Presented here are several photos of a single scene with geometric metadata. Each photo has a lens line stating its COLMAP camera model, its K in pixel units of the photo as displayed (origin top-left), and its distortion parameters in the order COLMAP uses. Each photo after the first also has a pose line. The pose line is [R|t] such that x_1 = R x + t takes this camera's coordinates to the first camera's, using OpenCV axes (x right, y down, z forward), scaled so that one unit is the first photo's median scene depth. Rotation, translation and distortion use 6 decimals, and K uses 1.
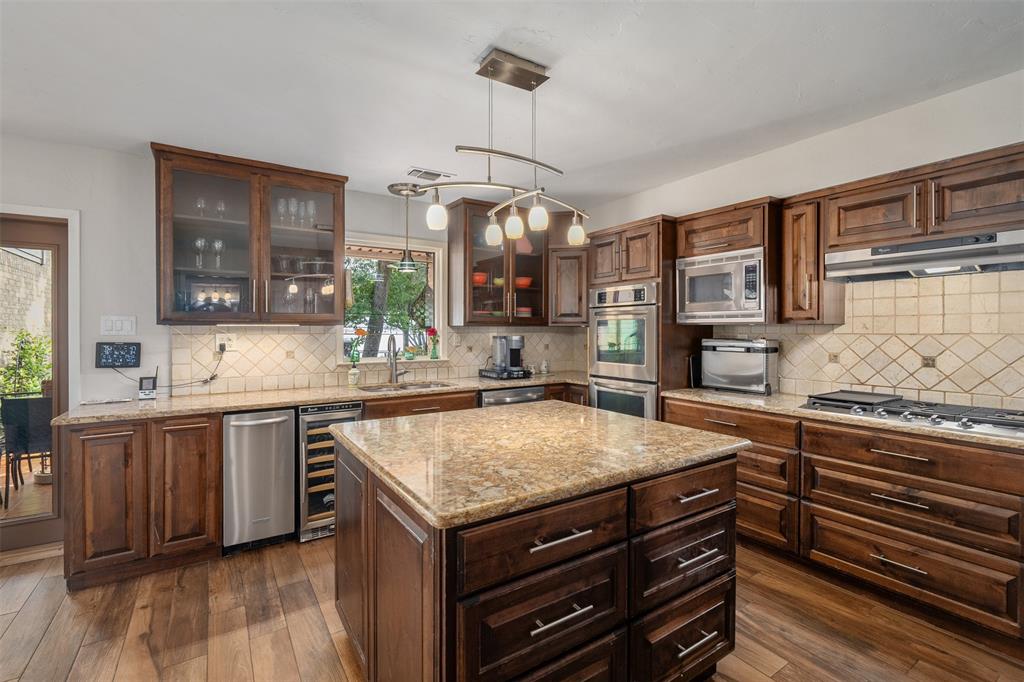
lens RADIAL K [[457.2, 0, 513.0], [0, 457.2, 336.3], [0, 0, 1]] dist [0.000793, -0.000139]
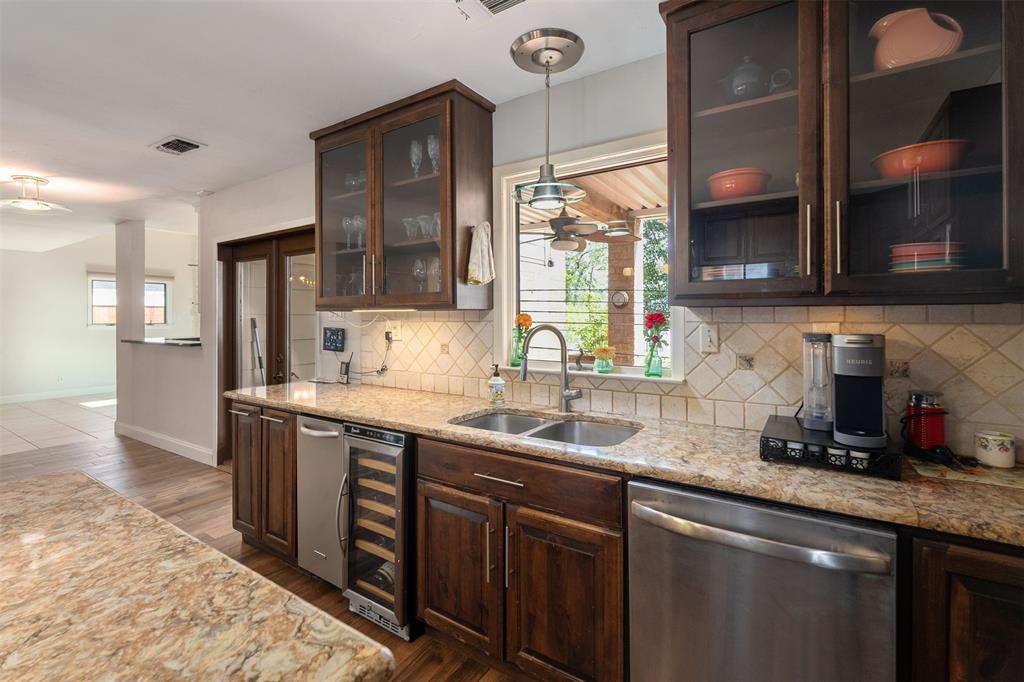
lens RADIAL K [[457.2, 0, 507.2], [0, 457.2, 308.1], [0, 0, 1]] dist [0.000793, -0.000139]
pose [[0.404867, -0.012544, -0.914289, 0.264165], [-0.008211, 0.999816, -0.017353, -0.016194], [0.914339, 0.014533, 0.404690, 0.832599]]
